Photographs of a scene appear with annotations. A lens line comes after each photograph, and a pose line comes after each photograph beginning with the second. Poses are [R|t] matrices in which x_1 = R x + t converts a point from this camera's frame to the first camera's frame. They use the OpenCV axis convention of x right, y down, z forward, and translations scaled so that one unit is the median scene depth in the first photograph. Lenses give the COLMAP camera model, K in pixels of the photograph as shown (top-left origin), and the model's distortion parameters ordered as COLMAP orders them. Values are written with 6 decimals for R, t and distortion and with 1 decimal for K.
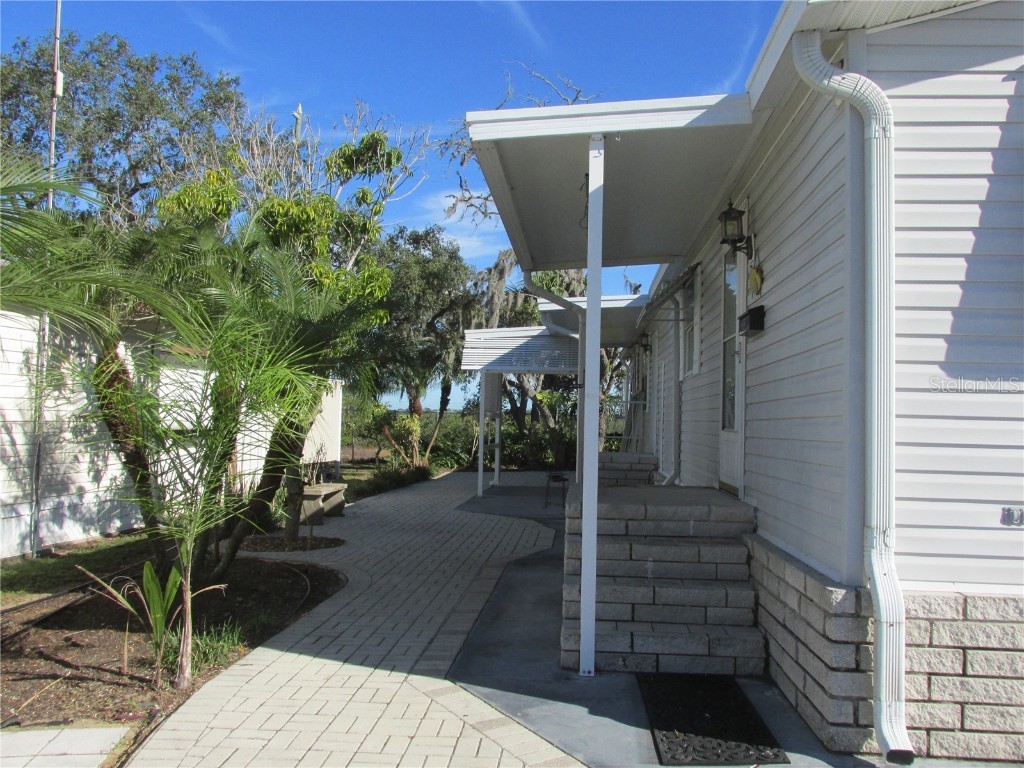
lens RADIAL K [[854.2, 0, 512.5], [0, 854.2, 381.1], [0, 0, 1]] dist [-0.035032, 0.013016]
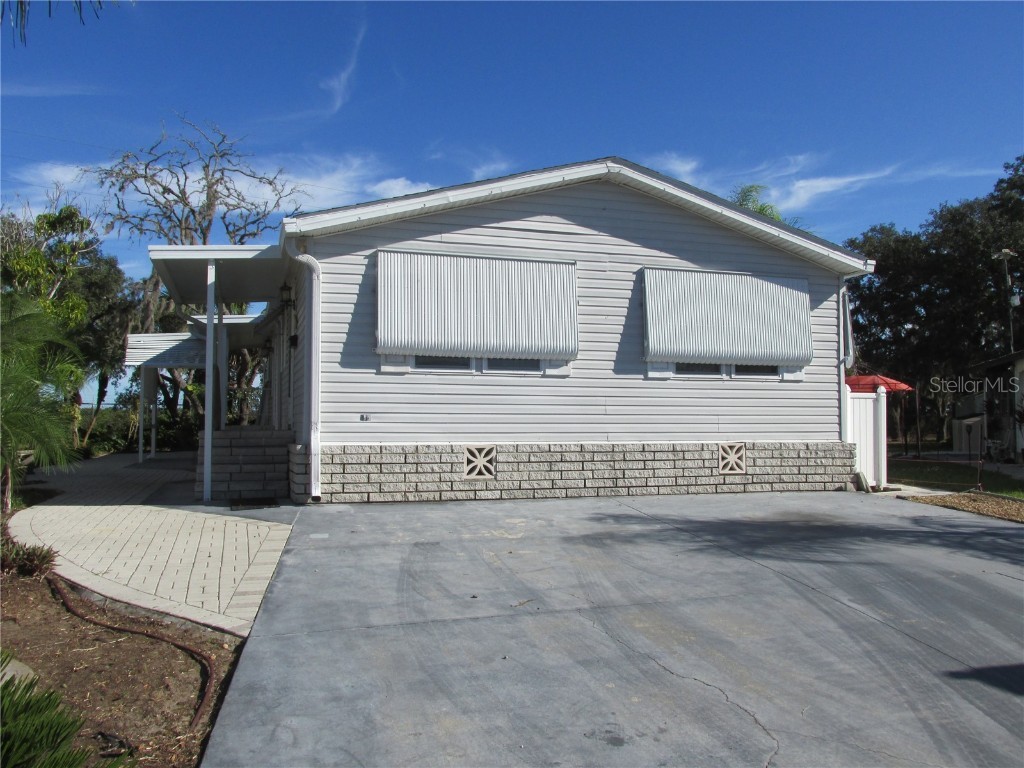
lens RADIAL K [[854.2, 0, 504.8], [0, 854.2, 381.3], [0, 0, 1]] dist [-0.035032, 0.013016]
pose [[0.927776, -0.002540, 0.373129, -0.009755], [0.001101, 0.999991, 0.004070, 0.011092], [-0.373136, -0.003365, 0.927770, -0.670896]]
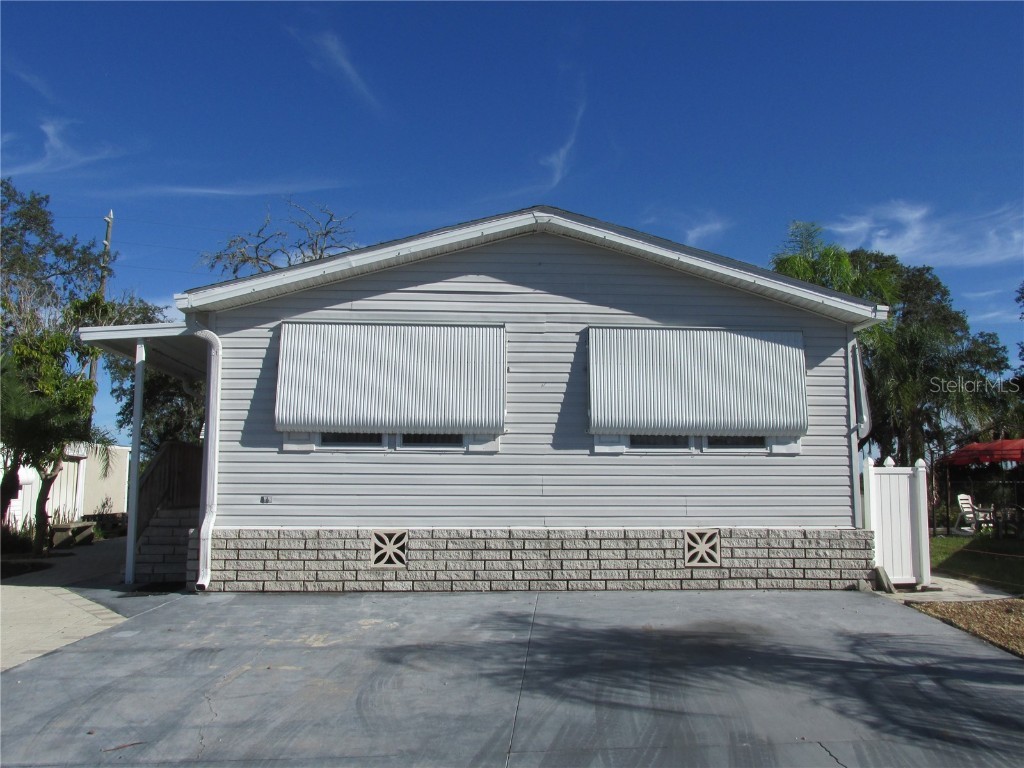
lens RADIAL K [[854.2, 0, 502.7], [0, 854.2, 385.9], [0, 0, 1]] dist [-0.035032, 0.013016]
pose [[0.989785, -0.003002, 0.142534, 0.357434], [0.012579, 0.997718, -0.066336, -0.002548], [-0.142010, 0.067451, 0.987564, -0.651013]]
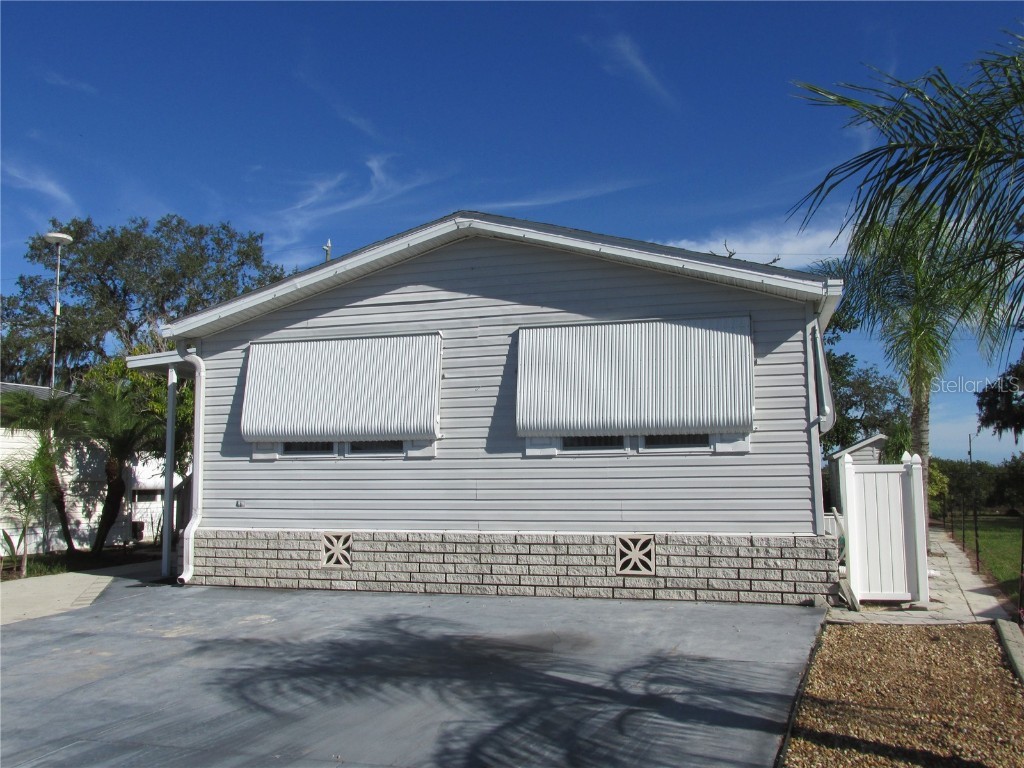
lens RADIAL K [[854.2, 0, 501.5], [0, 854.2, 382.2], [0, 0, 1]] dist [-0.035032, 0.013016]
pose [[0.979168, -0.052908, -0.196038, 0.782799], [0.039157, 0.996536, -0.073370, -0.002726], [0.199241, 0.064165, 0.977848, -0.645503]]
